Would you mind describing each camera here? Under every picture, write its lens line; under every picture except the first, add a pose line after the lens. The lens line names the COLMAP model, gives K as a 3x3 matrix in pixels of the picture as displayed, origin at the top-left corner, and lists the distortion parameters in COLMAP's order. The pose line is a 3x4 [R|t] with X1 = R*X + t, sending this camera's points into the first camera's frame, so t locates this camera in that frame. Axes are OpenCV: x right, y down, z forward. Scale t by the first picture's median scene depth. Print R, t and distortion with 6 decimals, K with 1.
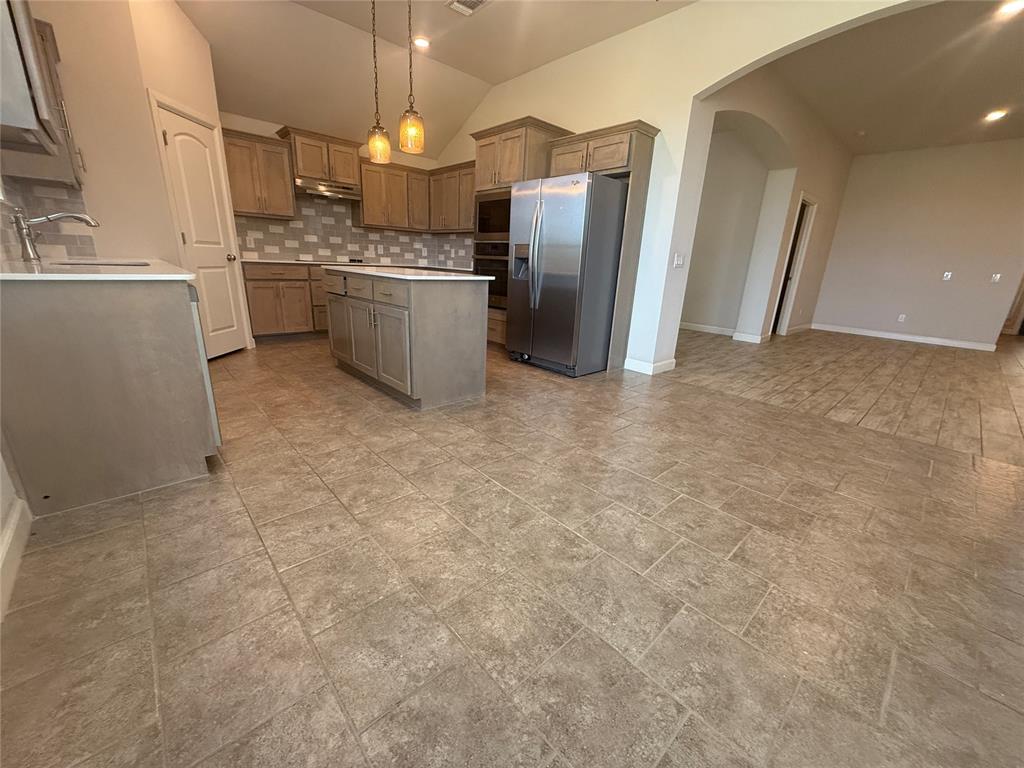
lens RADIAL K [[407.7, 0, 511.9], [0, 407.7, 382.0], [0, 0, 1]] dist [-0.002808, -0.000537]
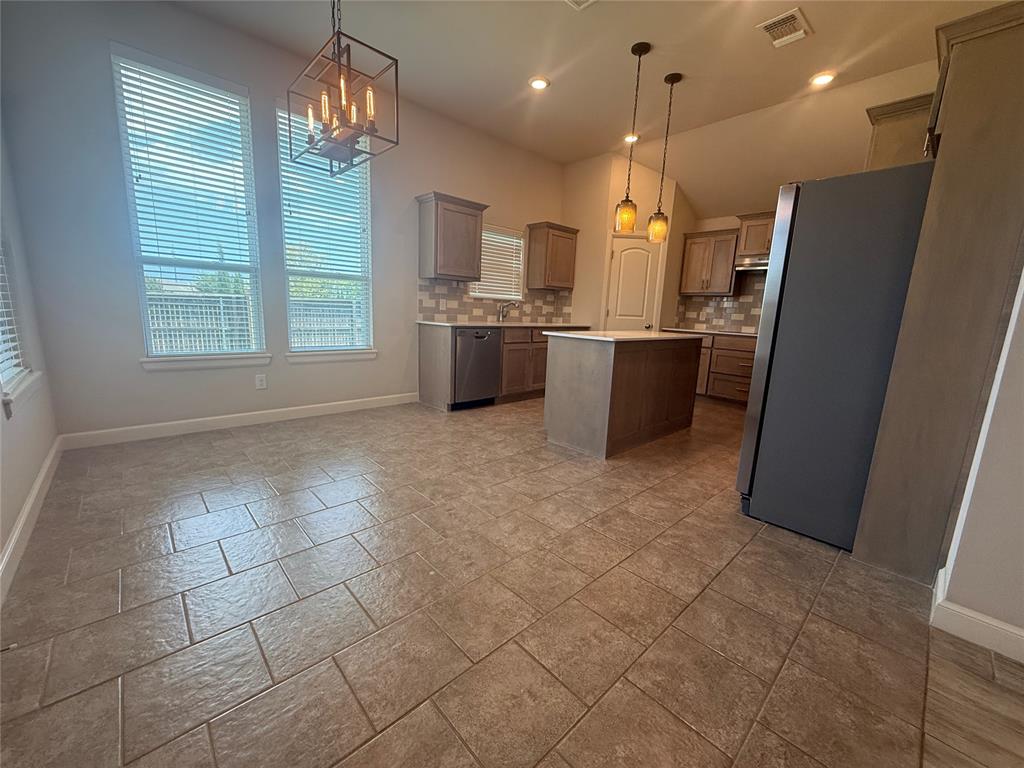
lens RADIAL K [[407.7, 0, 513.5], [0, 407.7, 387.7], [0, 0, 1]] dist [-0.002808, -0.000537]
pose [[0.010996, 0.147527, -0.988997, 1.048454], [-0.323445, 0.936410, 0.136086, -0.230045], [0.946183, 0.318389, 0.058013, 0.845594]]
